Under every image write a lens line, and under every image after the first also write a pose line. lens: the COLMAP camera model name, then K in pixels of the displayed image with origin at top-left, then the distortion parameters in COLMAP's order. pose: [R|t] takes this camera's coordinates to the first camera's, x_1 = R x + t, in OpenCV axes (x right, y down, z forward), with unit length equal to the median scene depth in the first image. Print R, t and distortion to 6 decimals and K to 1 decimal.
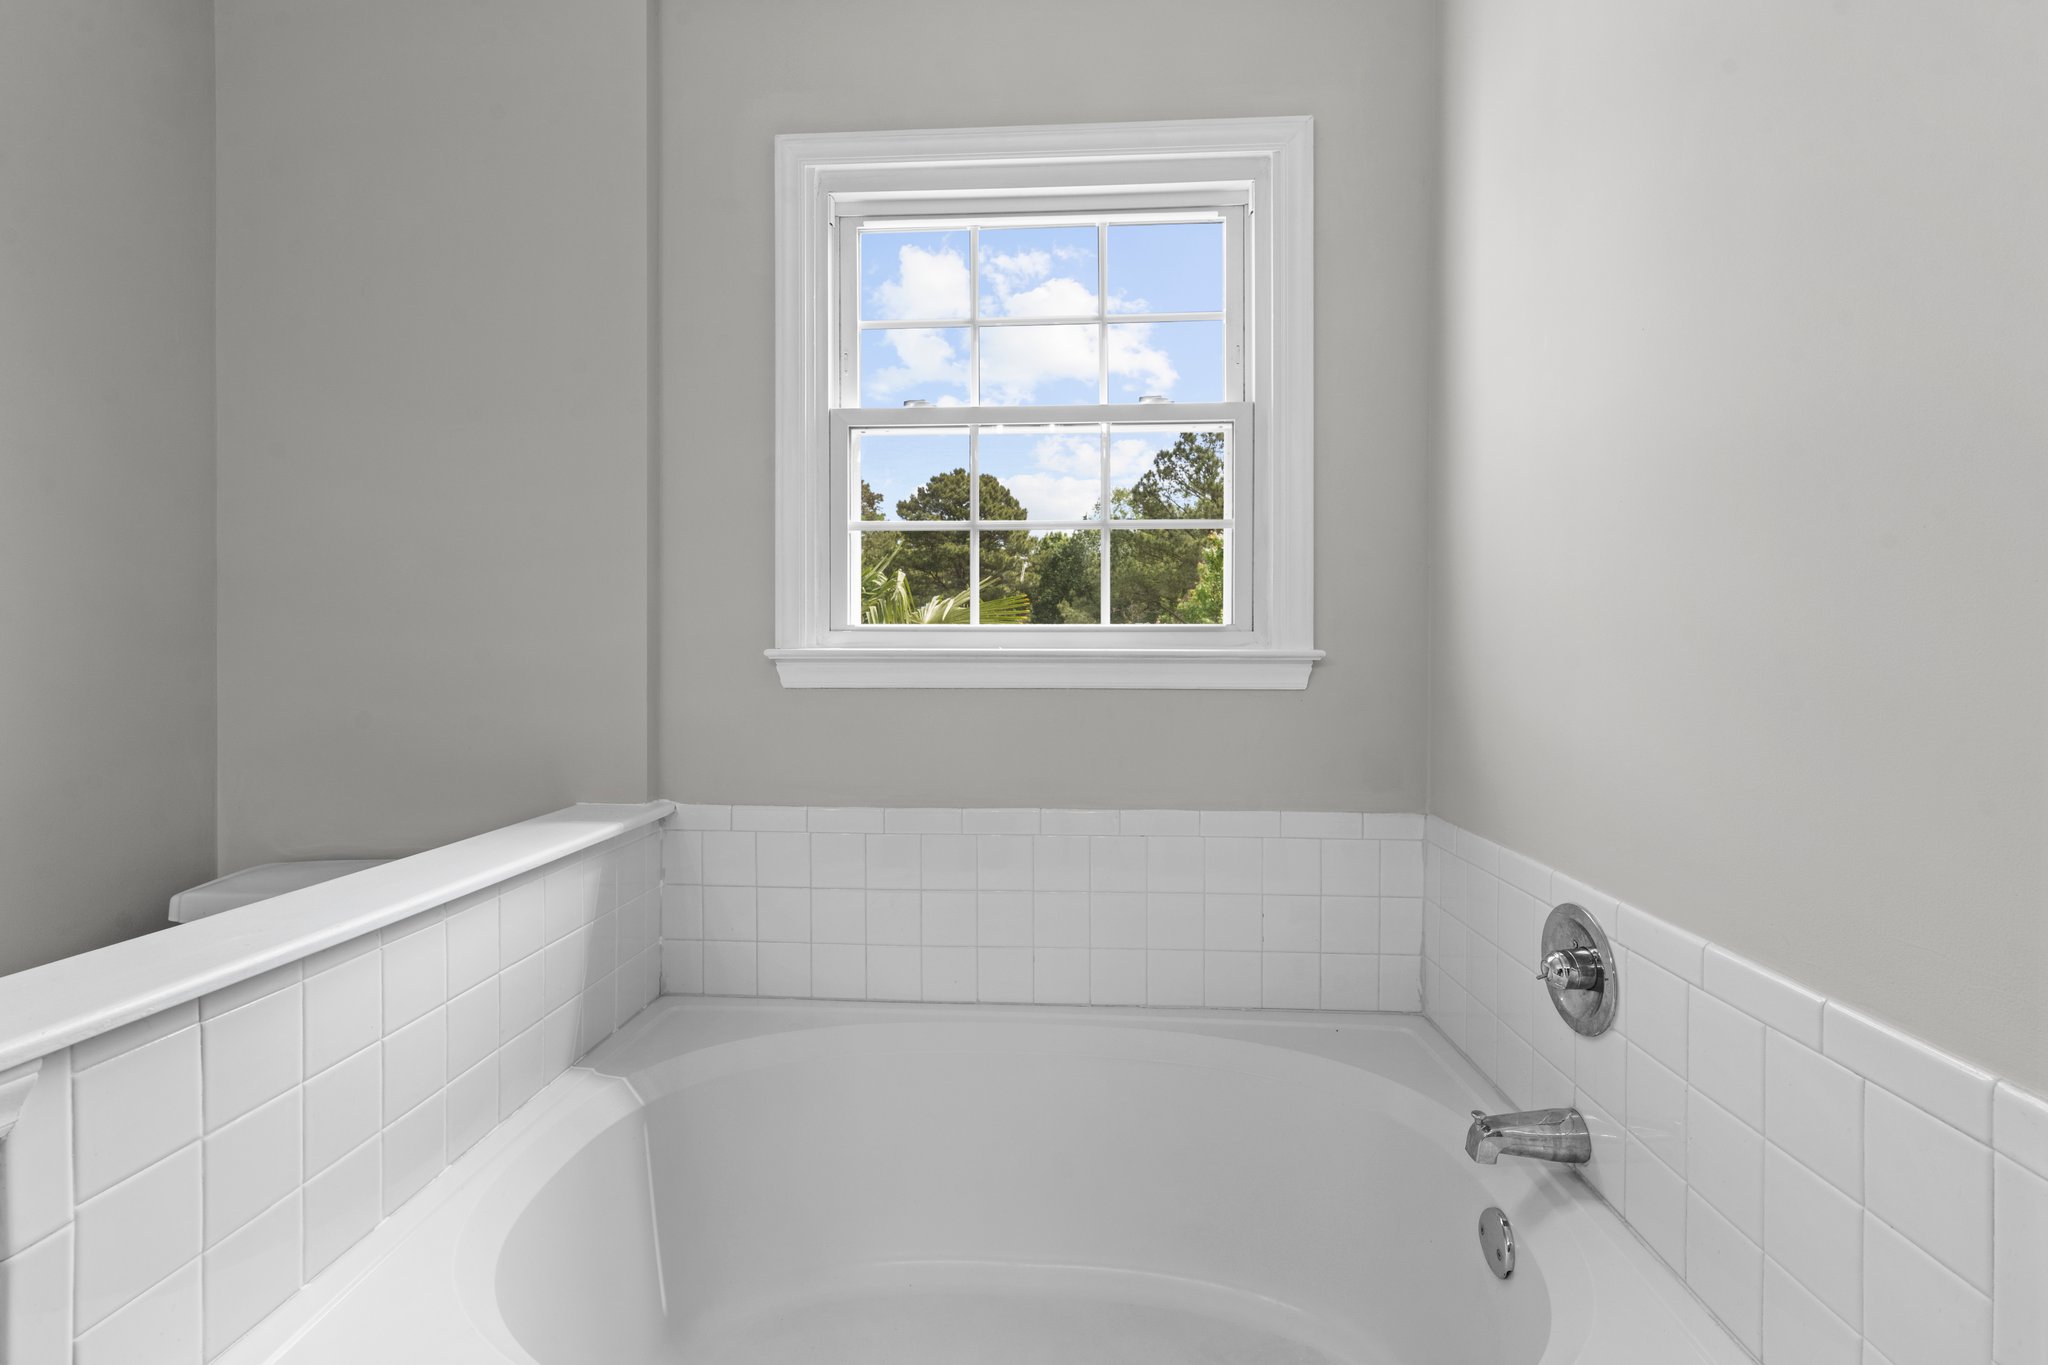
lens RADIAL K [[897.2, 0, 1018.5], [0, 897.2, 663.6], [0, 0, 1]] dist [-0.000583, -0.000203]
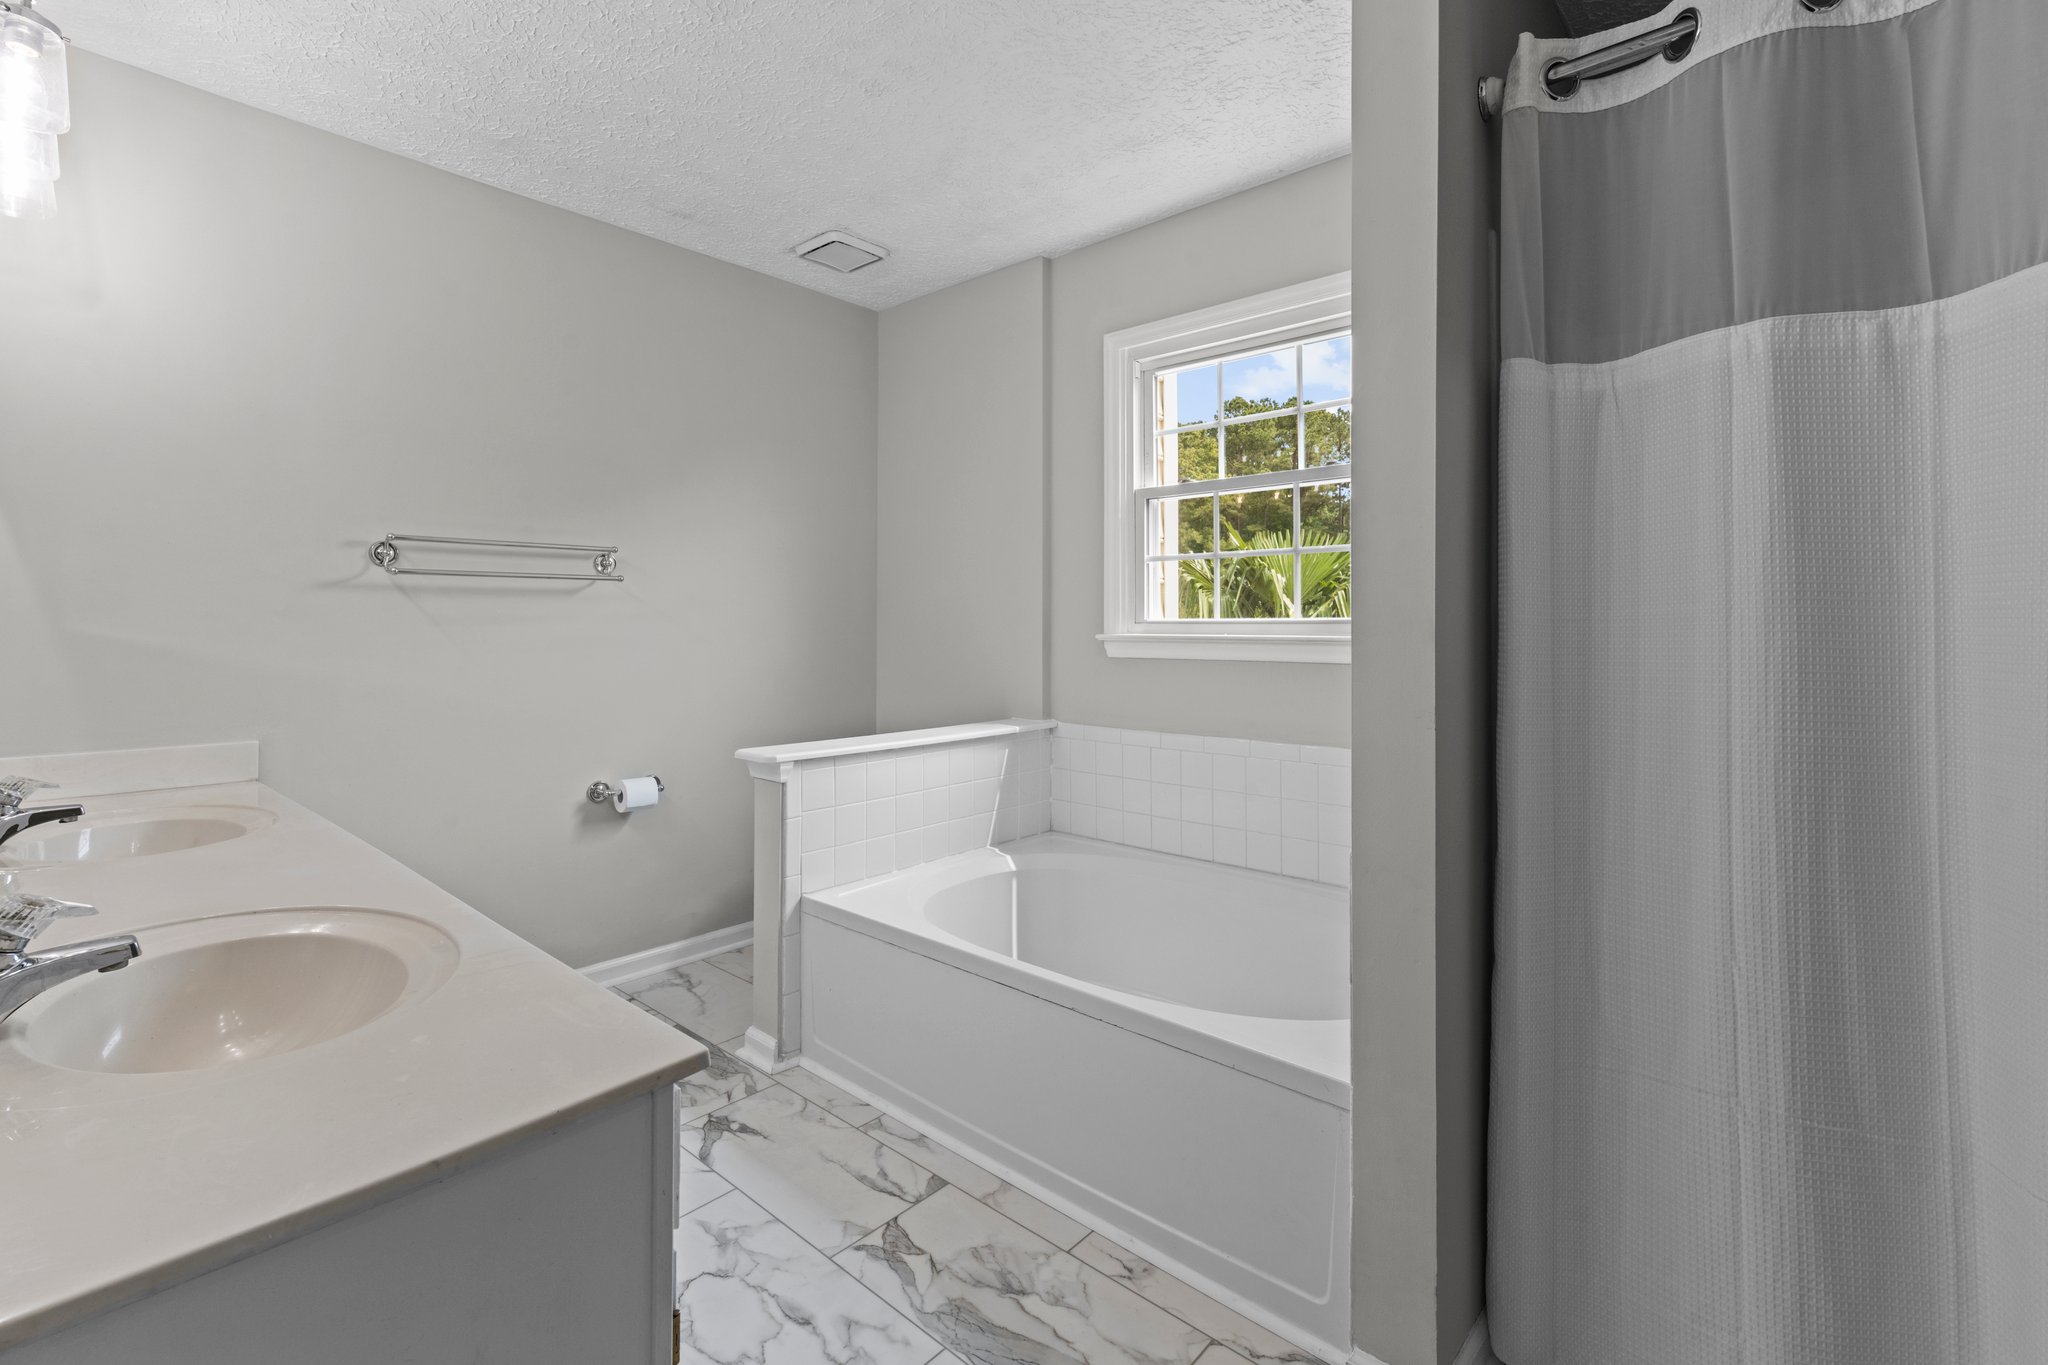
lens RADIAL K [[897.2, 0, 1018.5], [0, 897.2, 663.6], [0, 0, 1]] dist [-0.000583, -0.000203]
pose [[0.786482, 0.020170, -0.617284, 0.654249], [-0.014176, 0.999793, 0.014606, 0.016373], [0.617450, -0.002737, 0.786605, -0.441419]]
